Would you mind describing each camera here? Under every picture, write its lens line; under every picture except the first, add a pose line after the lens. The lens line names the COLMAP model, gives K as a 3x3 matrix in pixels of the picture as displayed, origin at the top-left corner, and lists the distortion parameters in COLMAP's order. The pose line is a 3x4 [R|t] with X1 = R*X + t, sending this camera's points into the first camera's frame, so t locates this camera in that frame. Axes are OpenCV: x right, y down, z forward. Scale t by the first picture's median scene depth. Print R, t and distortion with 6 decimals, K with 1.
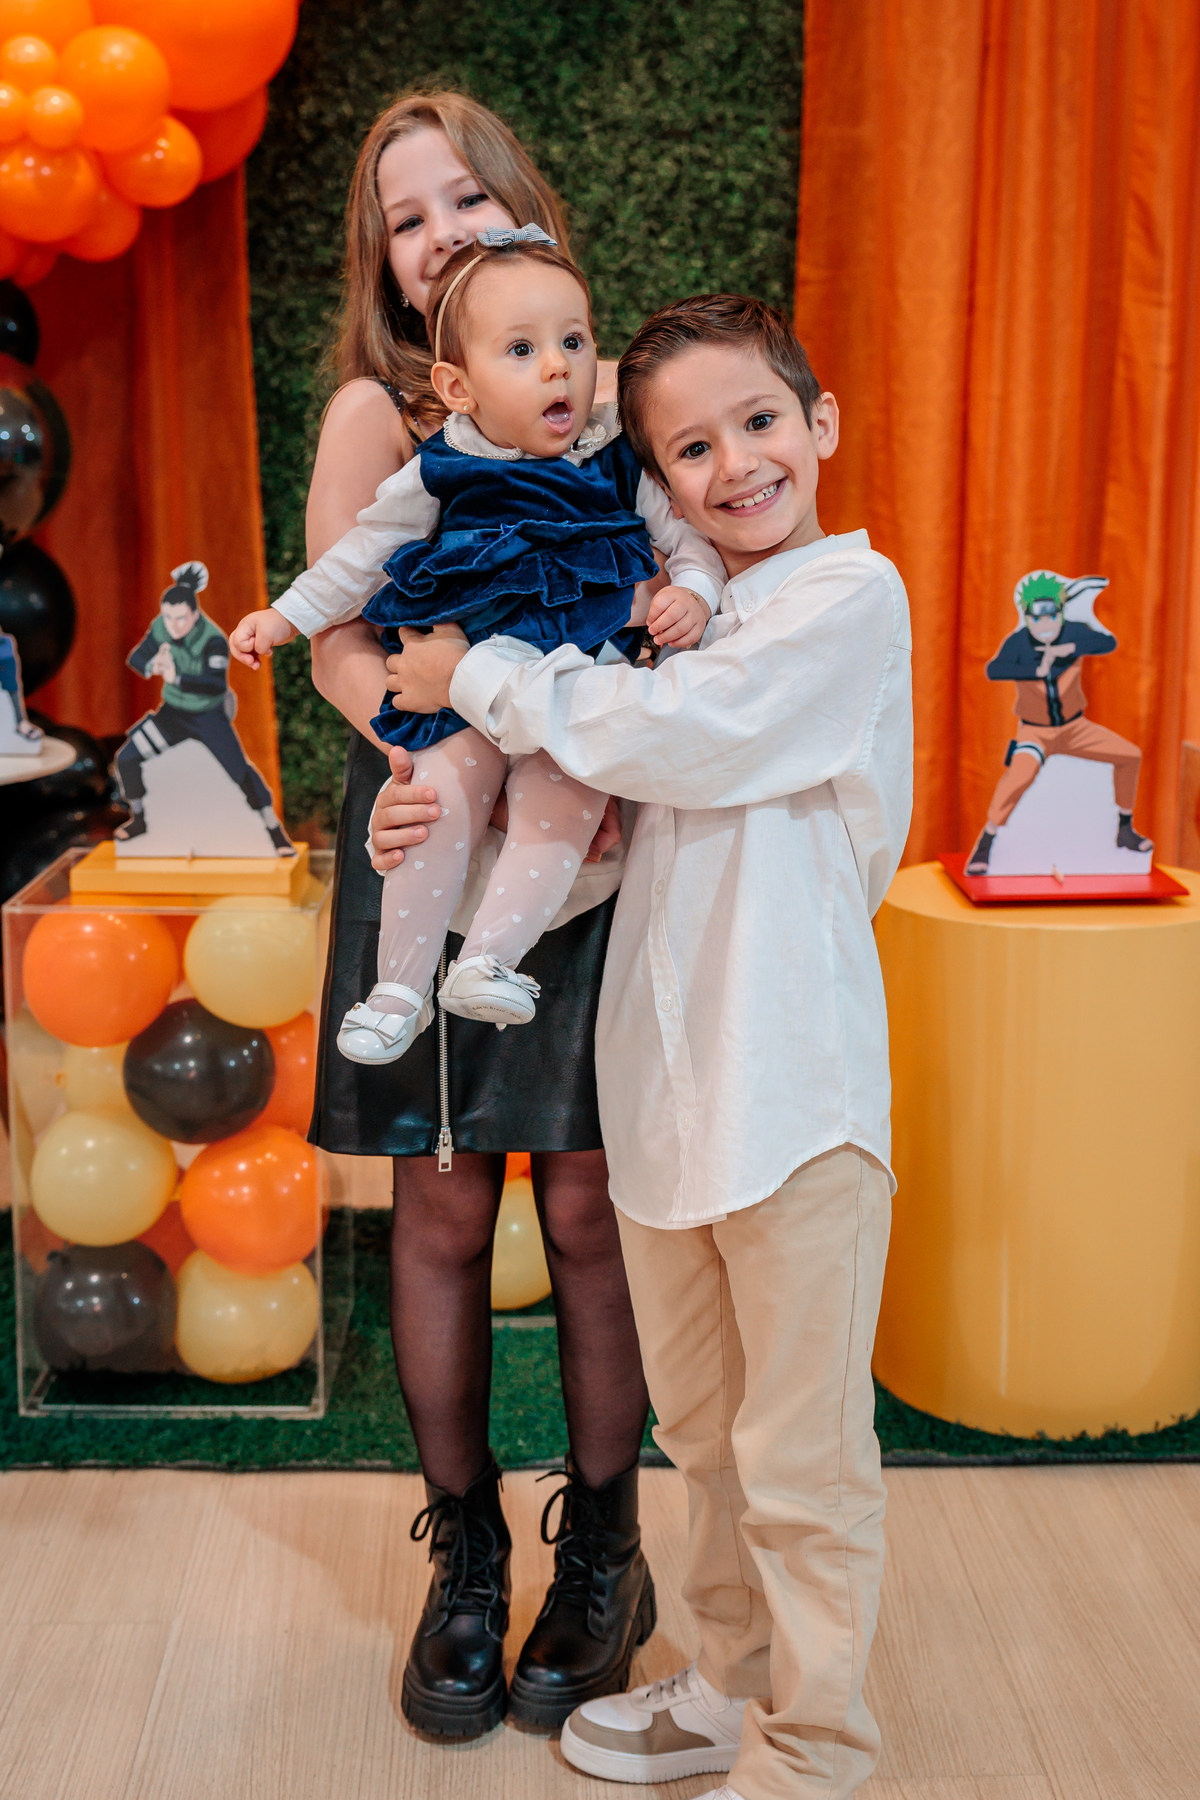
lens RADIAL K [[2053.0, 0, 594.8], [0, 2053.0, 791.1], [0, 0, 1]] dist [0.033385, 0.000000]
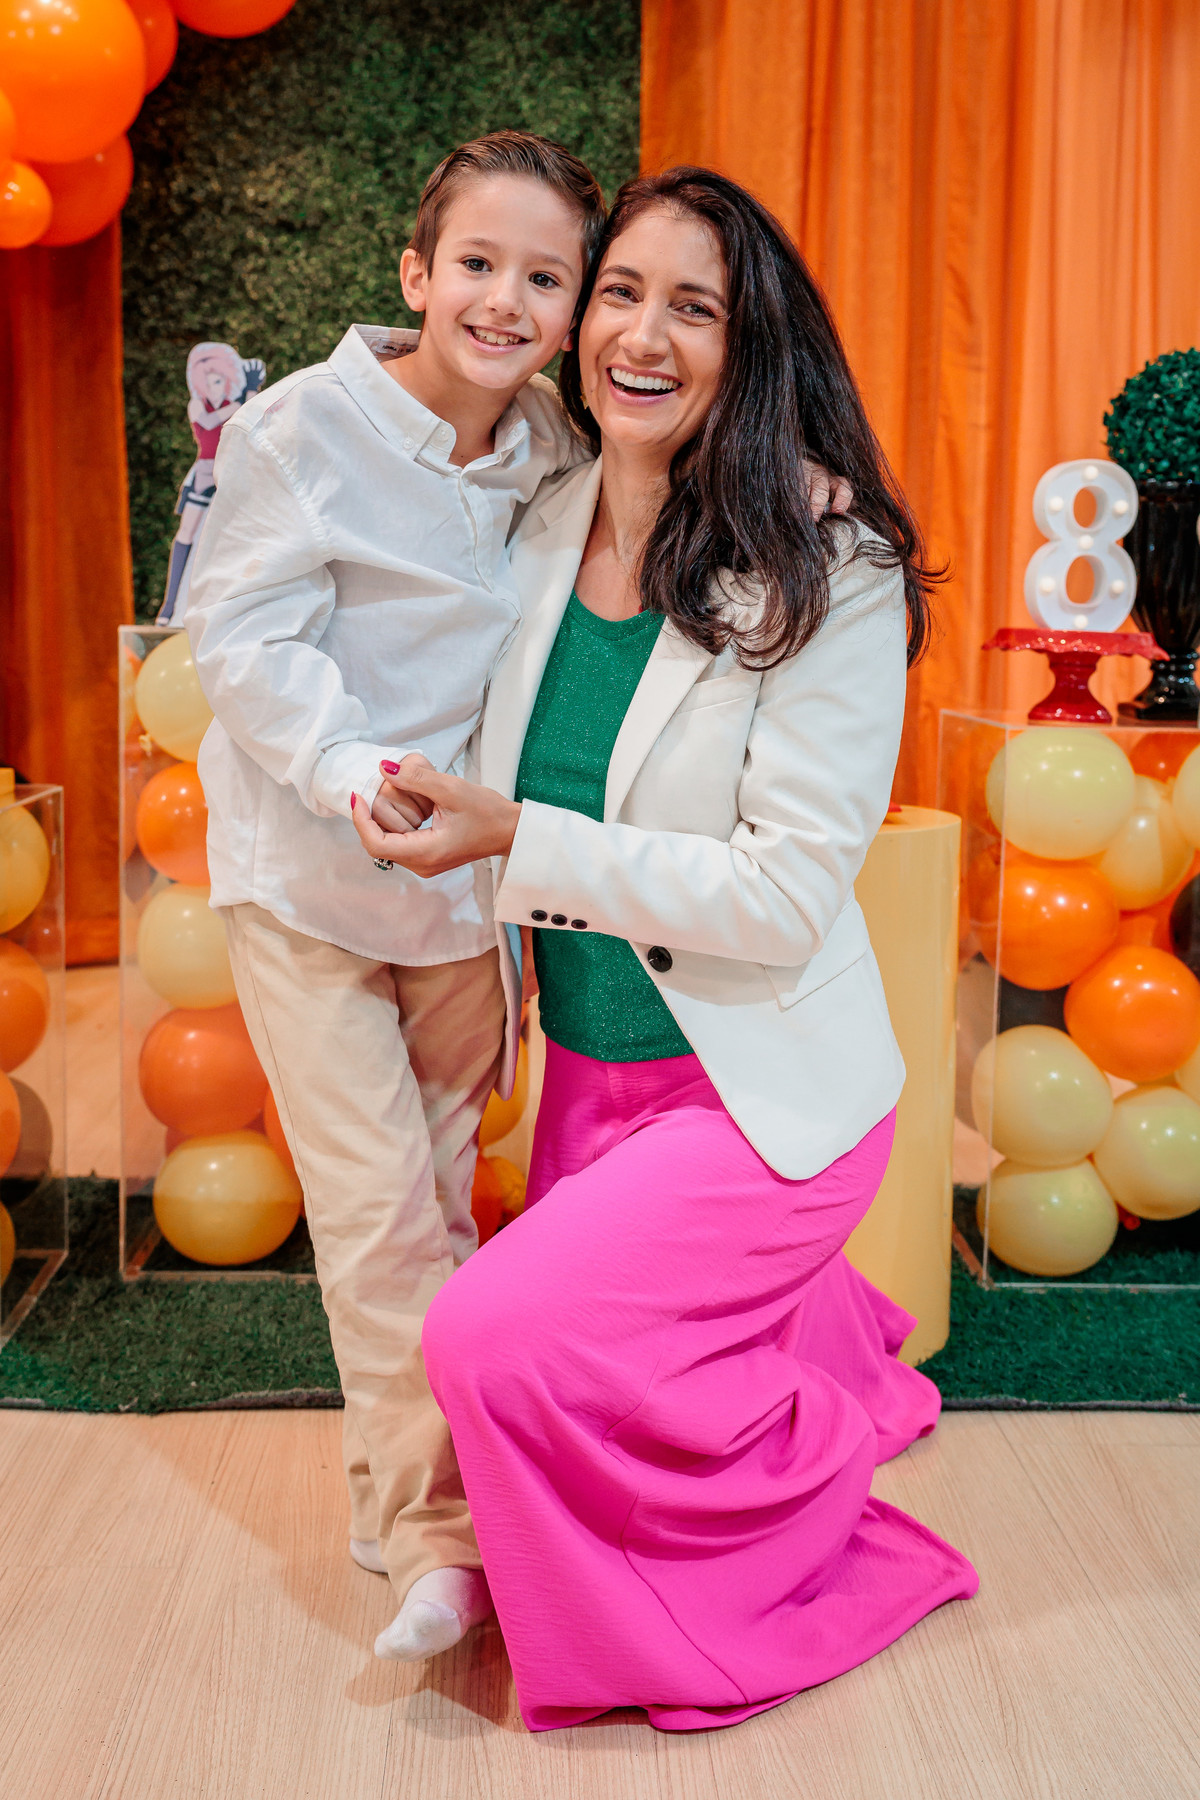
lens RADIAL K [[1827.5, 0, 556.3], [0, 1827.5, 791.8], [0, 0, 1]] dist [0.040185, 0.000000]
pose [[0.999902, 0.009810, -0.009991, 0.070298], [-0.010557, 0.996917, -0.077750, 0.056501], [0.009198, 0.077847, 0.996923, 0.073029]]
